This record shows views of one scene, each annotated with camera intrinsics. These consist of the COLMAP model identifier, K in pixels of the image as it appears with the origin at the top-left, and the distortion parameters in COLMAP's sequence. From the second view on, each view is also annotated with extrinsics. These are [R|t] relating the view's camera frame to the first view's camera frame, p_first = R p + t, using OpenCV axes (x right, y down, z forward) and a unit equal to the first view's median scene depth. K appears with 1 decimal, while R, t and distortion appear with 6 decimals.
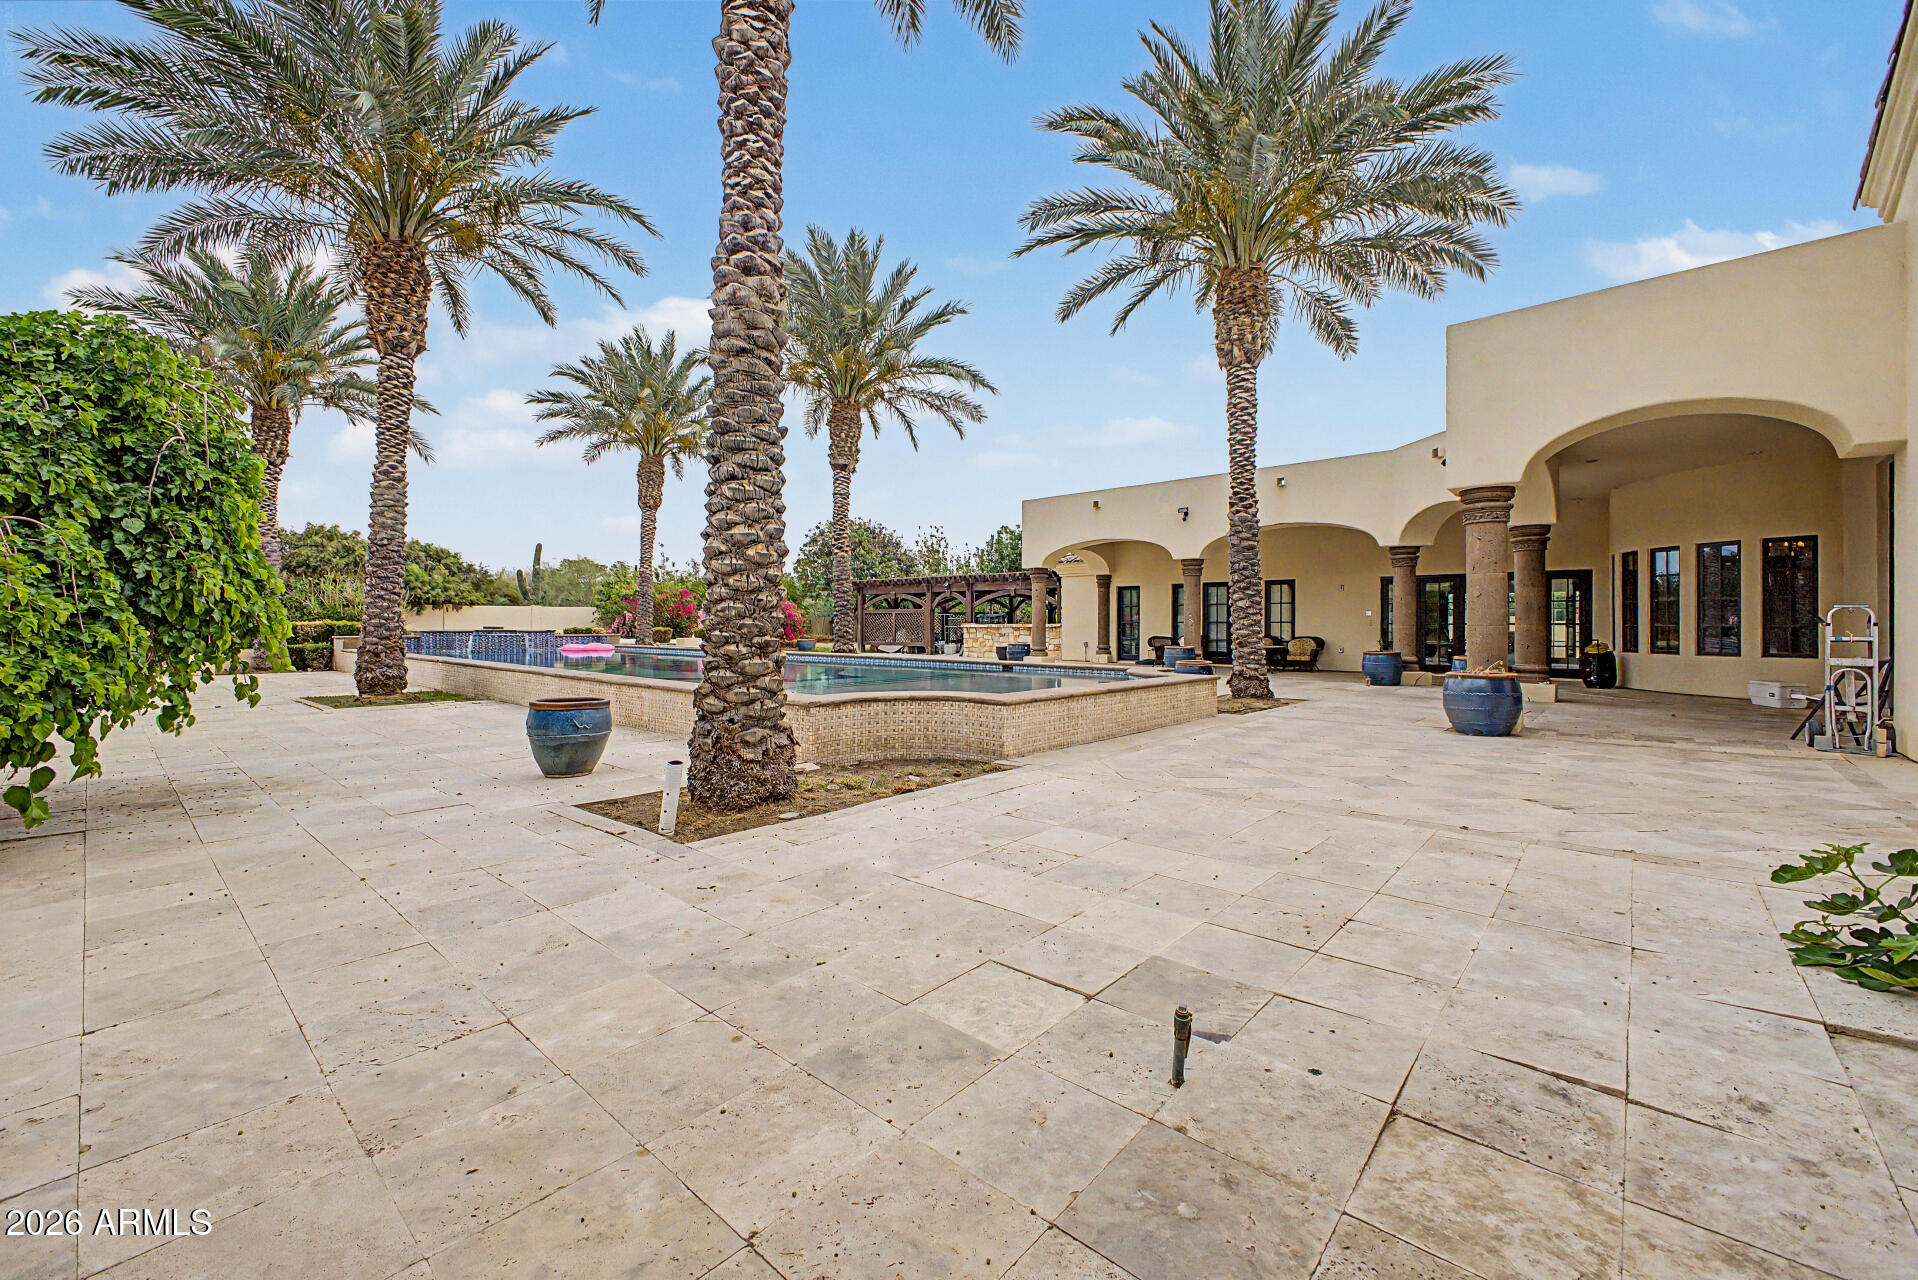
lens RADIAL K [[771.0, 0, 958.9], [0, 771.0, 630.0], [0, 0, 1]] dist [0.013849, 0.000022]
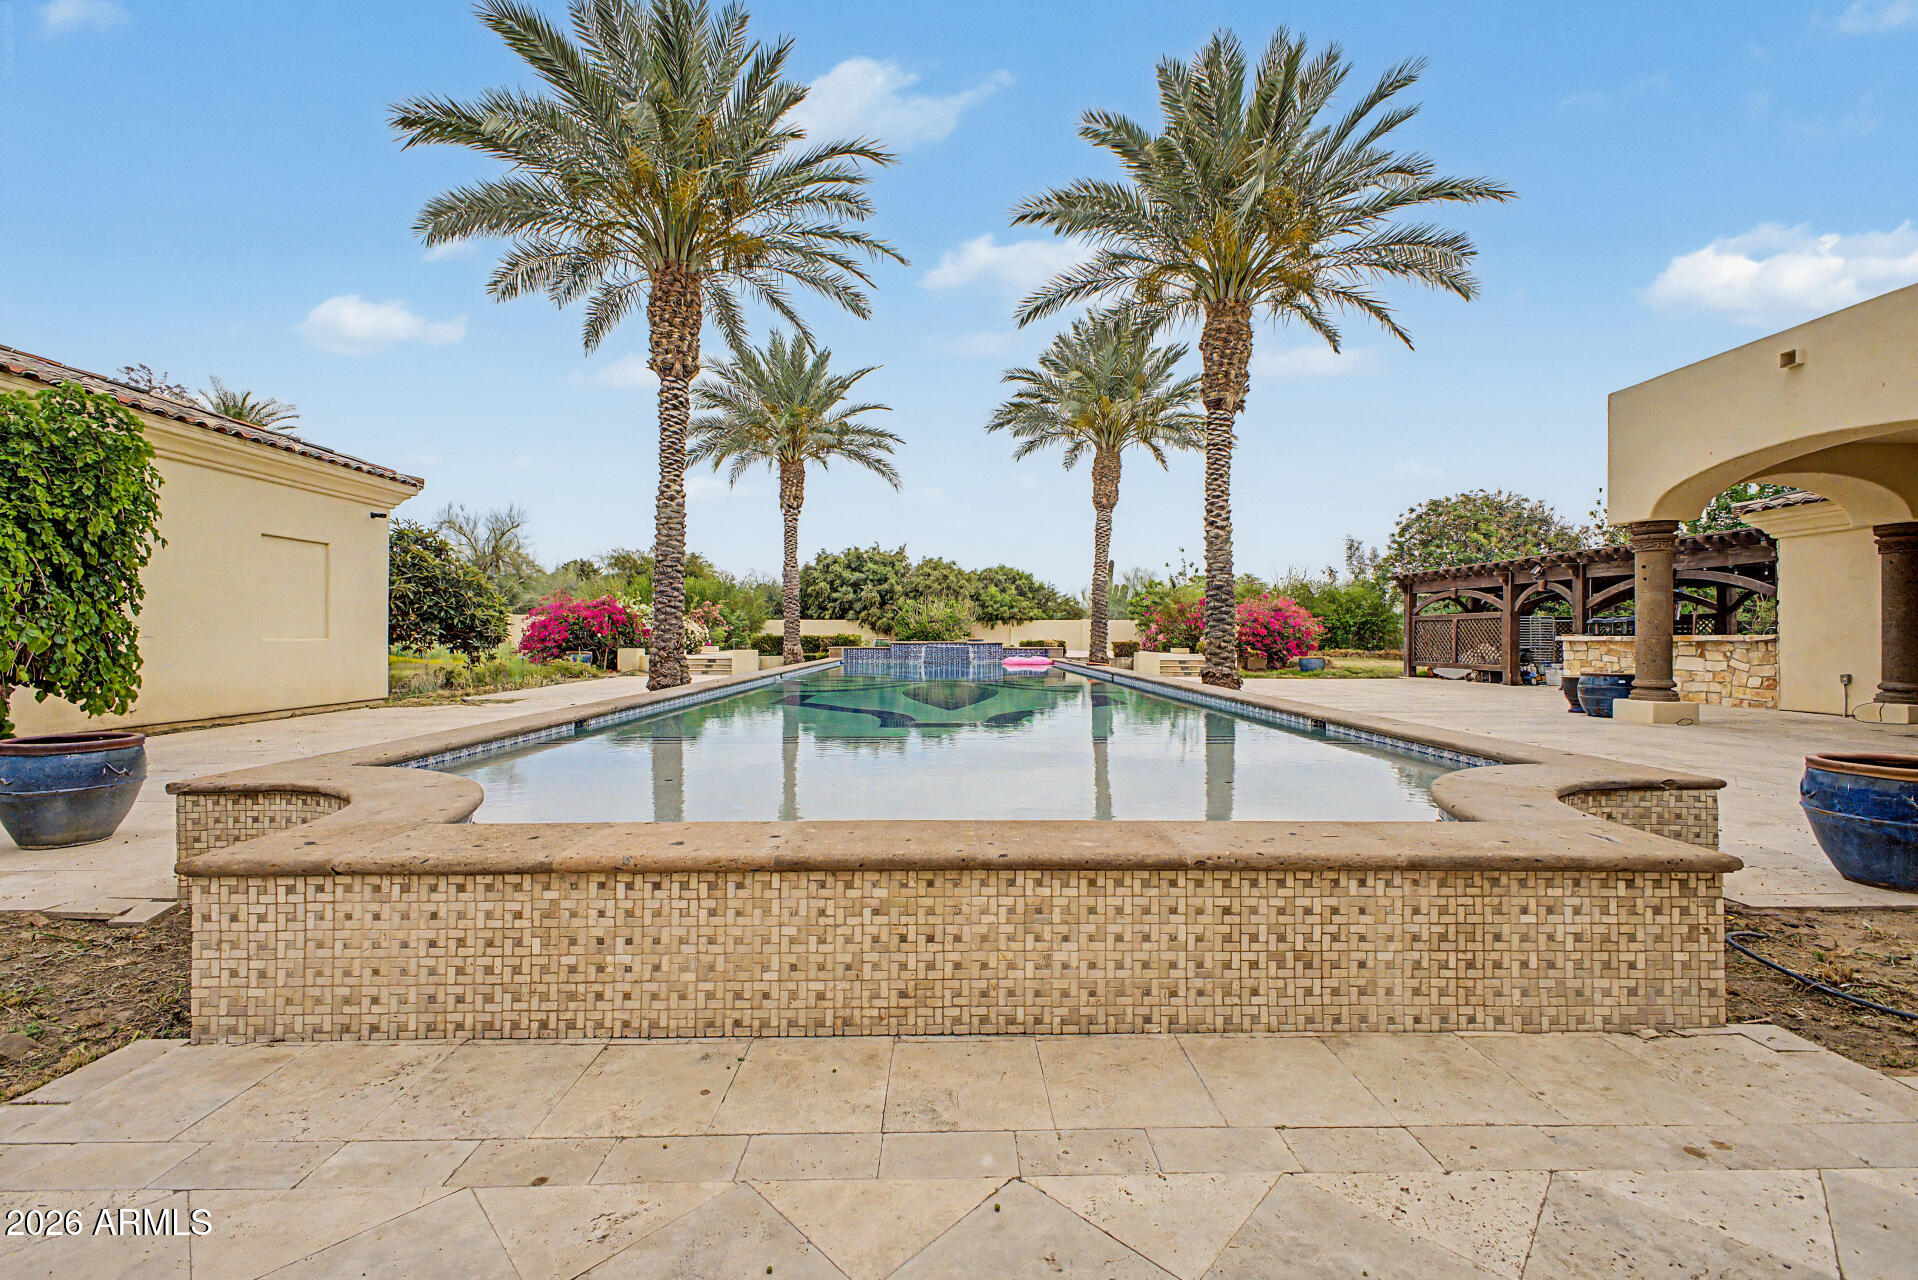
lens RADIAL K [[771.0, 0, 955.4], [0, 771.0, 648.9], [0, 0, 1]] dist [0.013849, 0.000022]
pose [[0.668319, 0.009268, -0.743817, 0.137951], [-0.004328, 0.999954, 0.008571, -0.000809], [0.743862, -0.002509, 0.668329, 0.254551]]
